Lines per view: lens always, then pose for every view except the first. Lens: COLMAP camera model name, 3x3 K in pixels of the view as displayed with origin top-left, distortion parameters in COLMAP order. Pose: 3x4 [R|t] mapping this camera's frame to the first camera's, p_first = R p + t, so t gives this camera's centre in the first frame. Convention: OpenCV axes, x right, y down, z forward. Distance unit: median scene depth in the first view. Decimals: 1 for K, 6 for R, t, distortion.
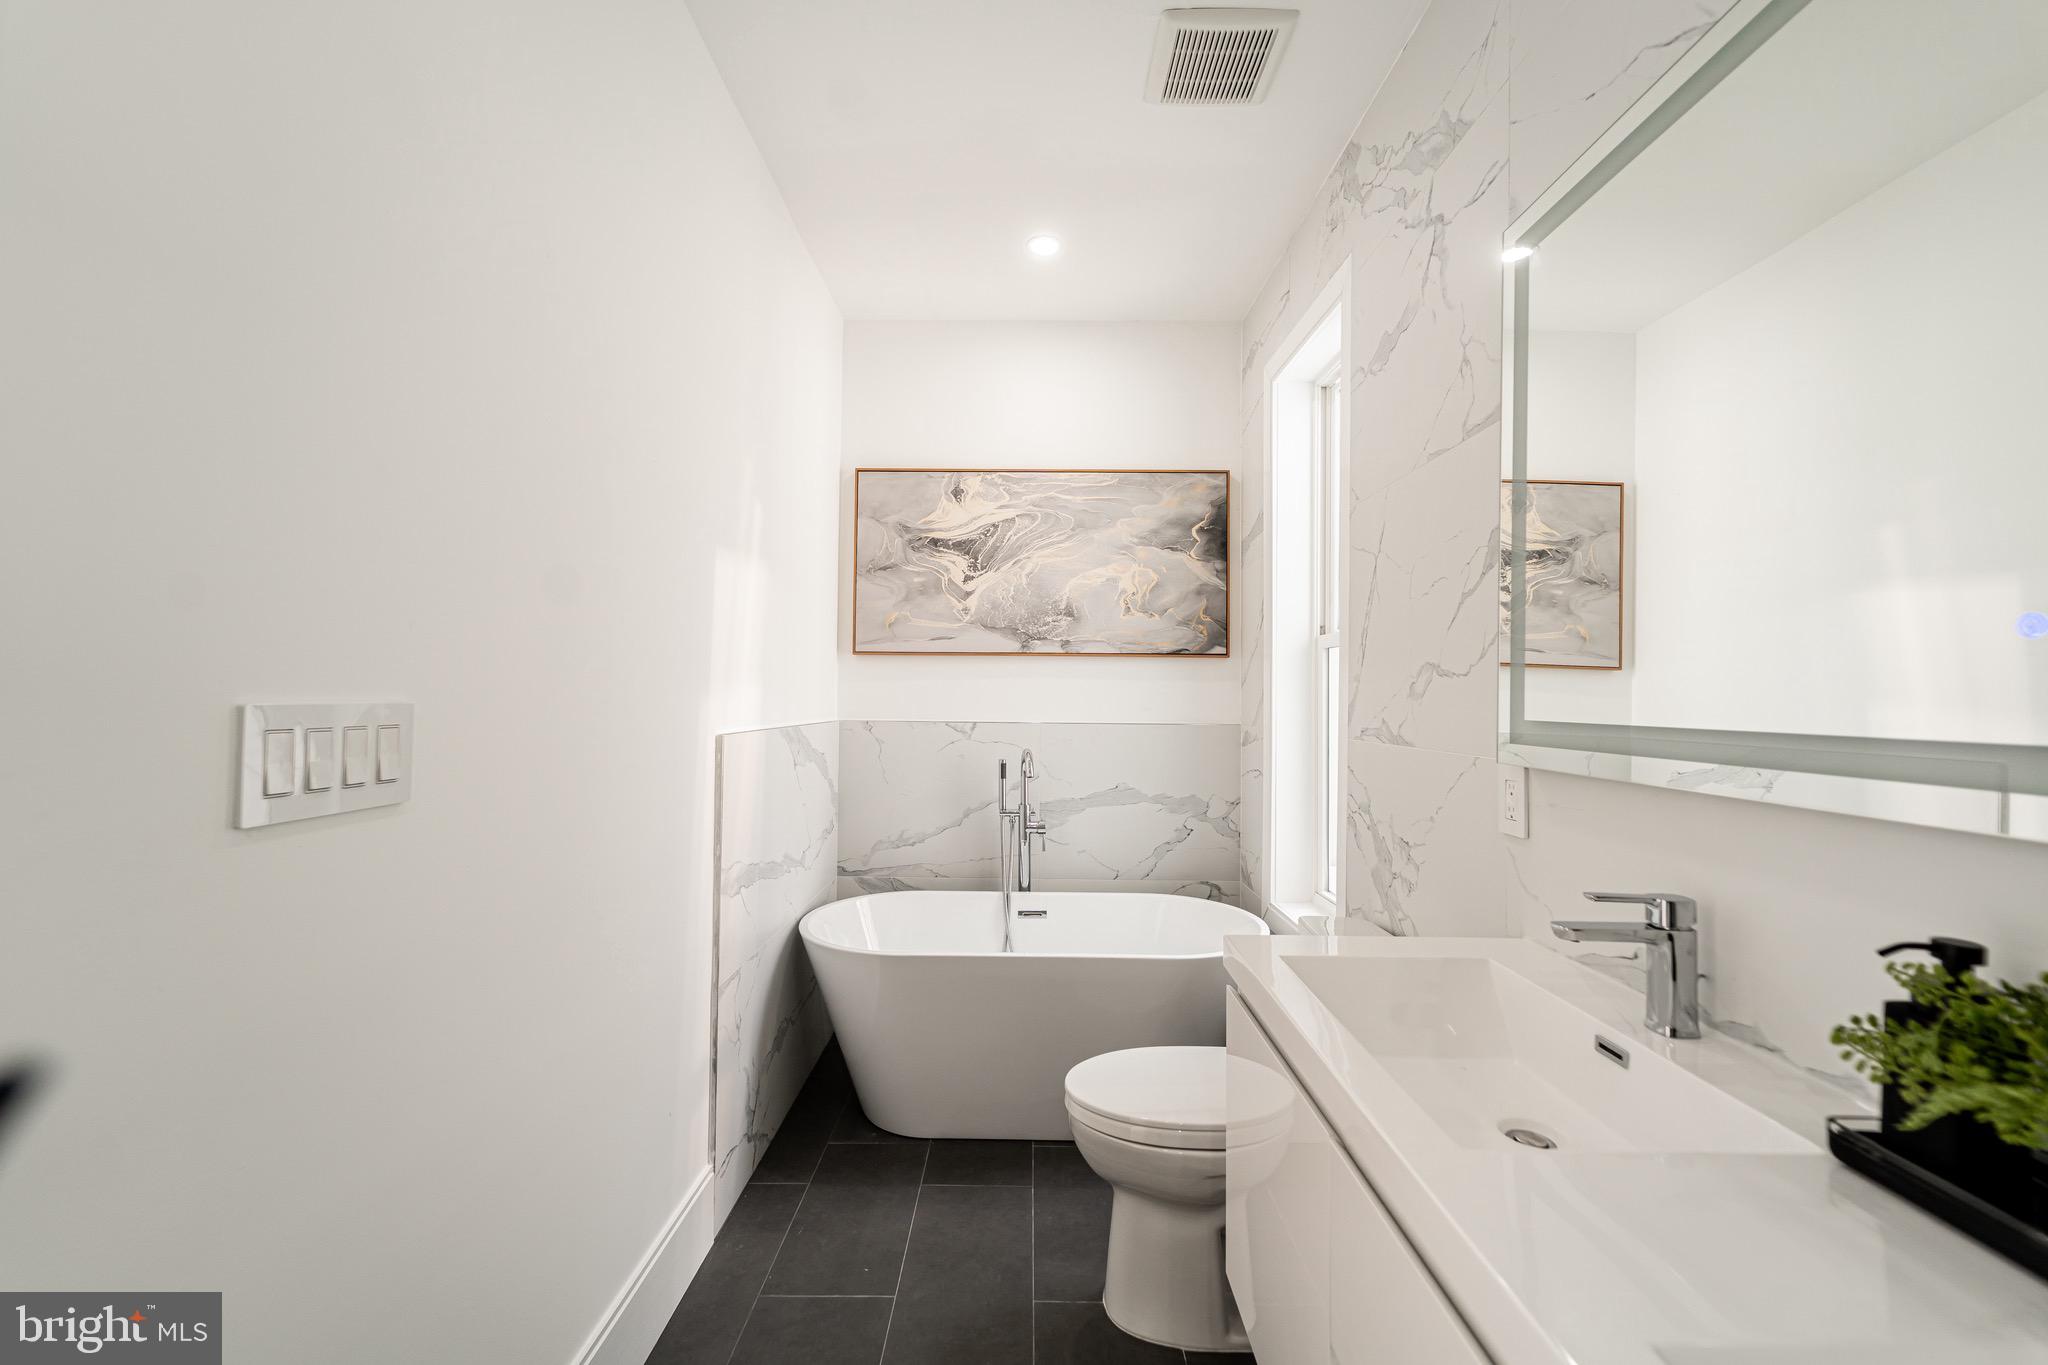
lens RADIAL K [[817.3, 0, 1024.0], [0, 817.3, 682.5], [0, 0, 1]] dist [0.000164, 0.000404]
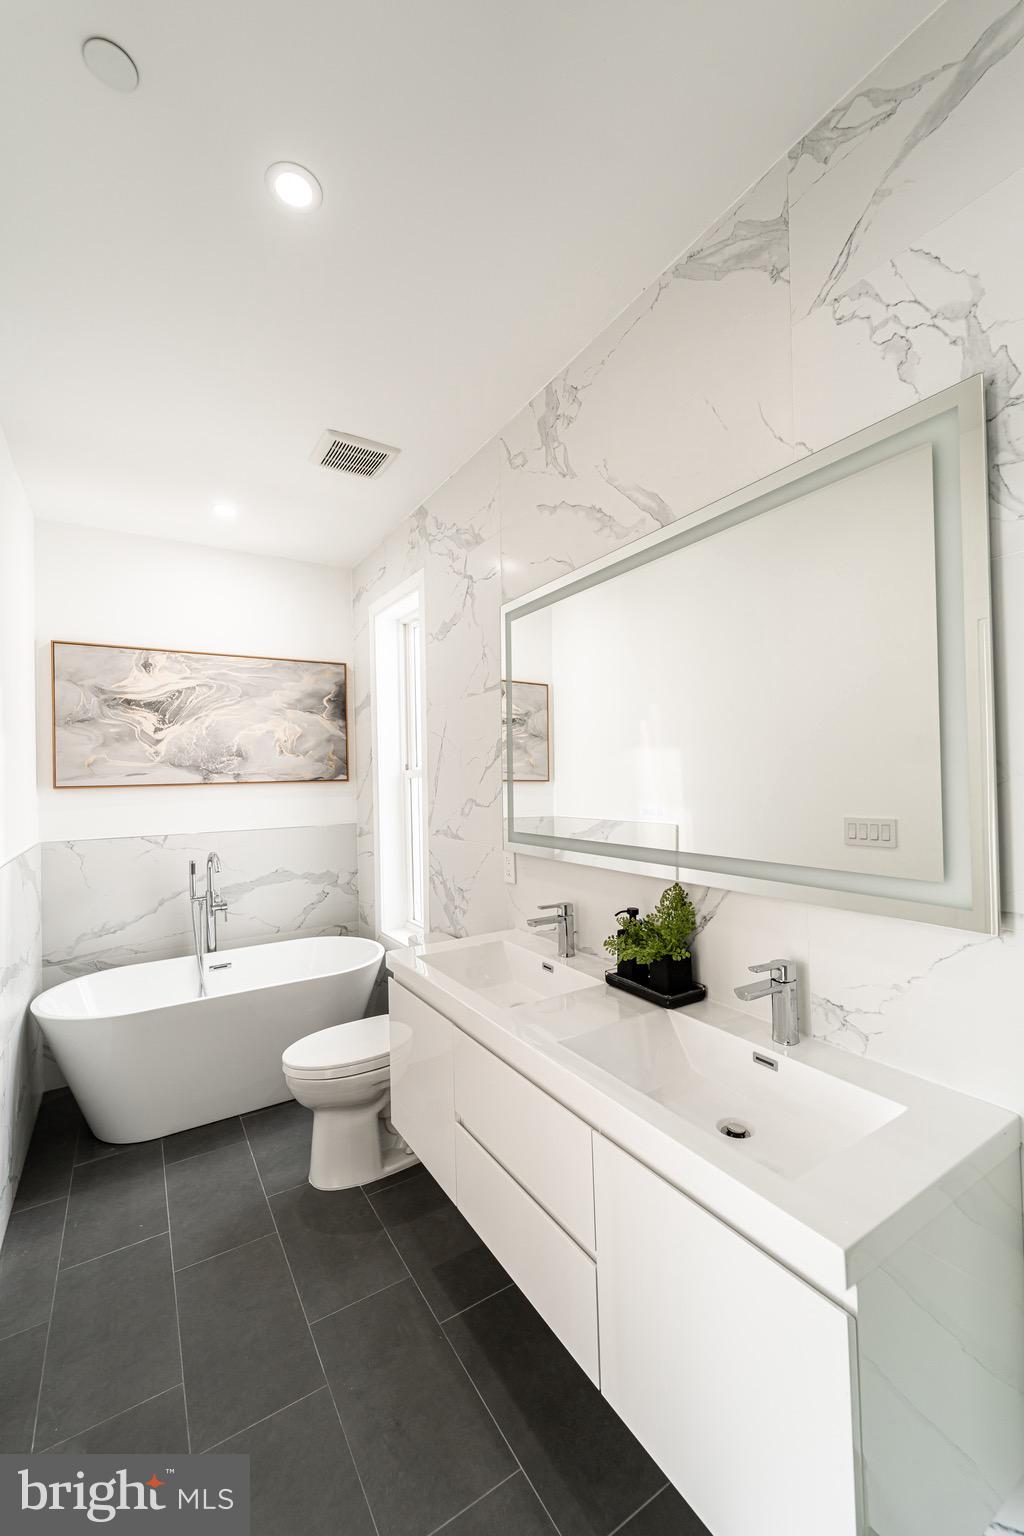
lens RADIAL K [[613.0, 0, 512.0], [0, 613.0, 768.0], [0, 0, 1]] dist [0.000164, 0.000404]
pose [[0.842522, -0.021092, 0.538248, -0.122663], [0.021088, 0.999759, 0.006168, -0.057907], [-0.538248, 0.006154, 0.842764, -0.174003]]
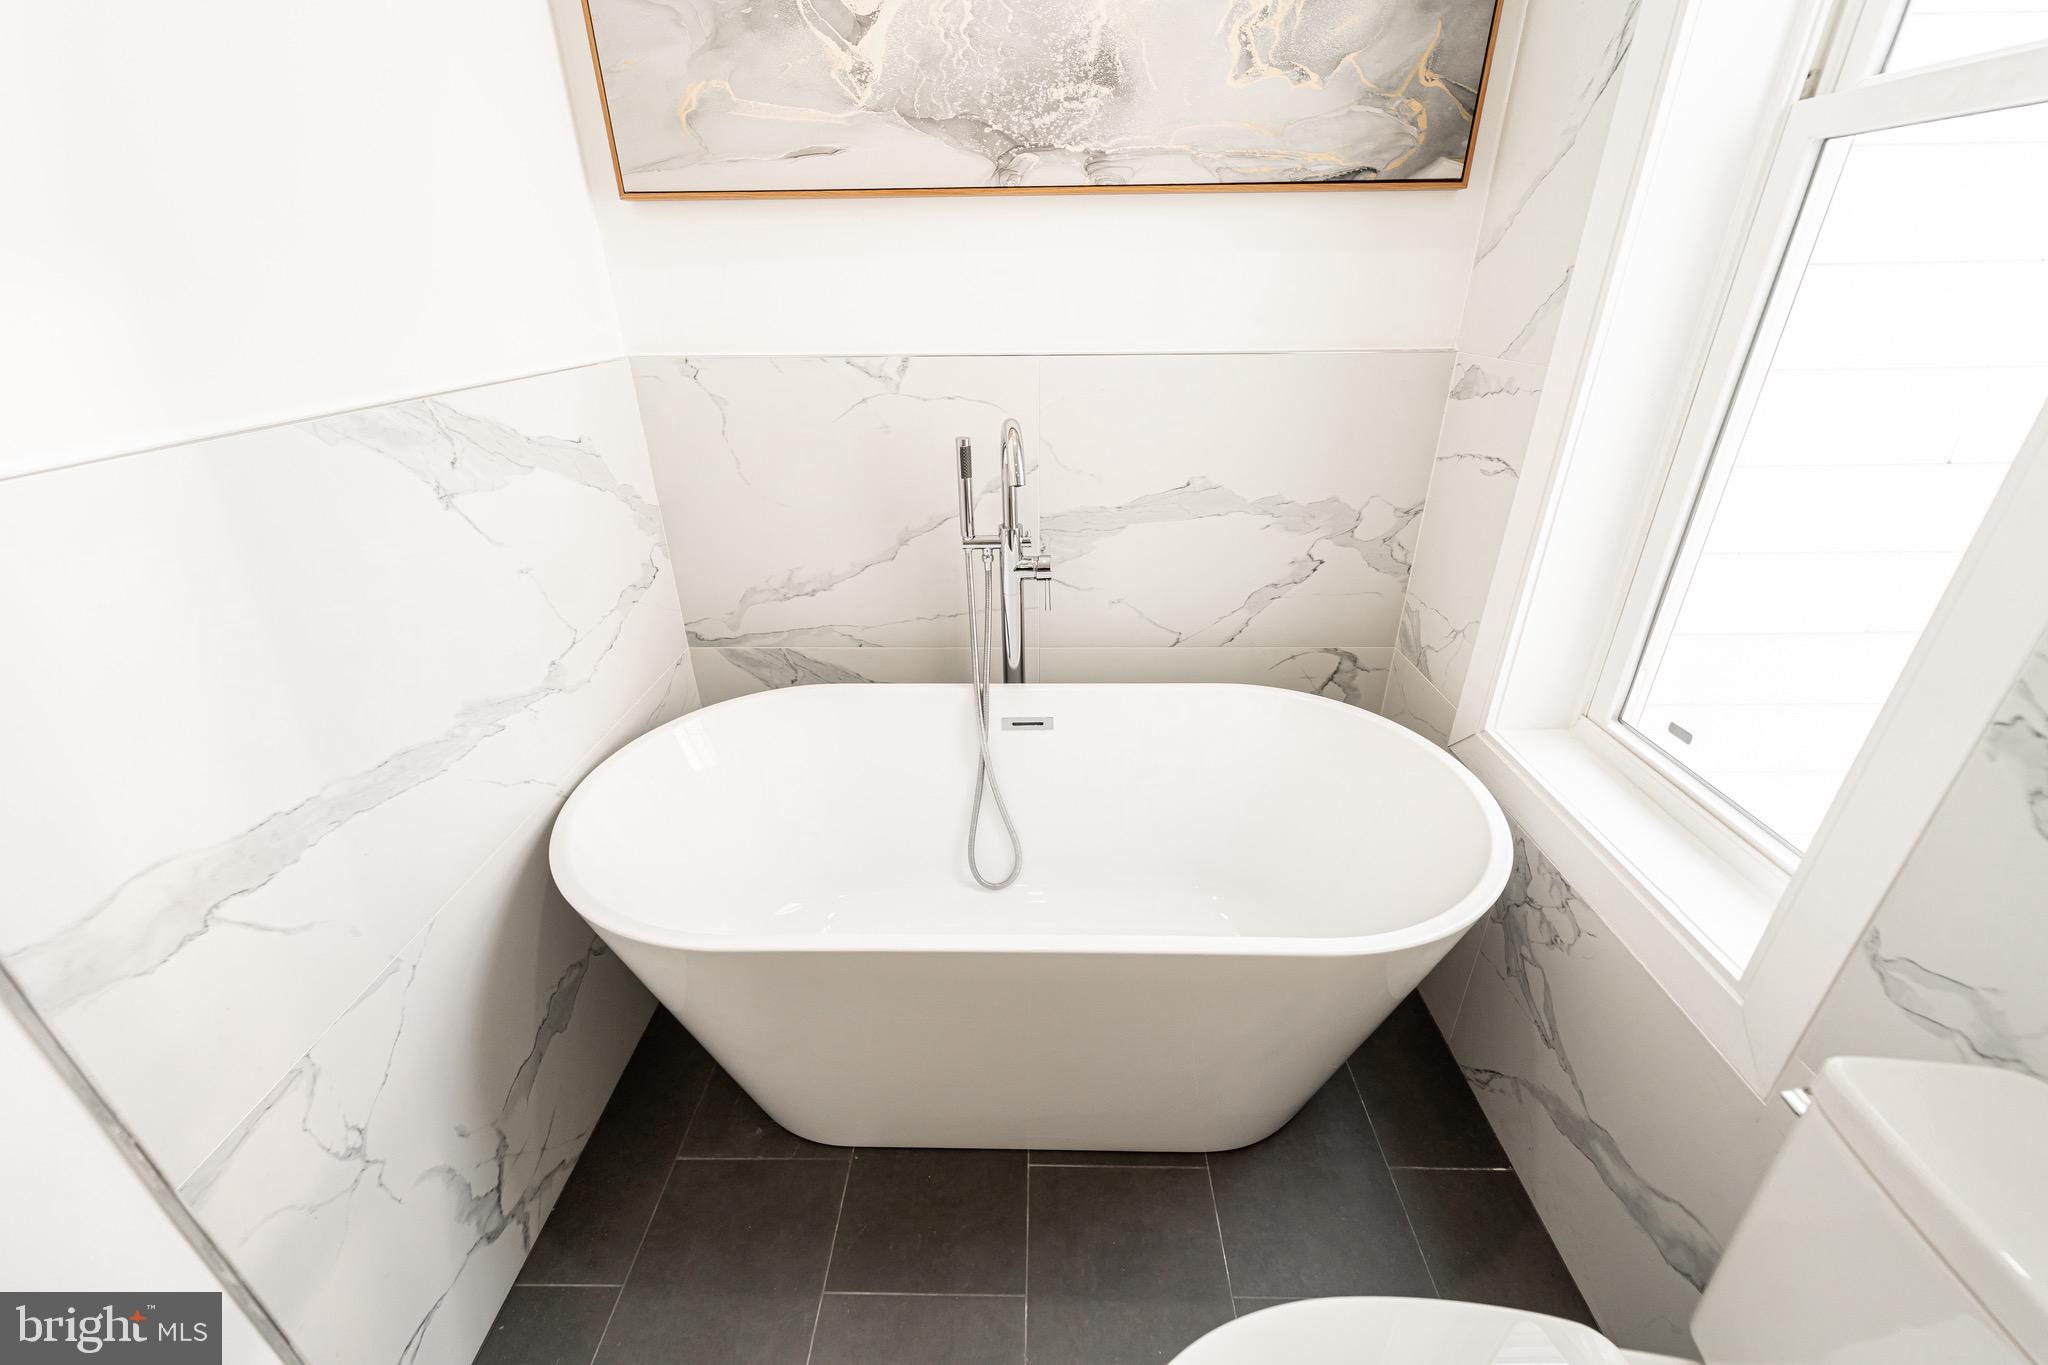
lens RADIAL K [[817.3, 0, 1024.0], [0, 817.3, 682.5], [0, 0, 1]] dist [0.000164, 0.000404]
pose [[0.999787, -0.012643, -0.016312, 0.016144], [0.018734, 0.887559, 0.460313, -0.001371], [0.008658, -0.460521, 0.887607, 0.482049]]
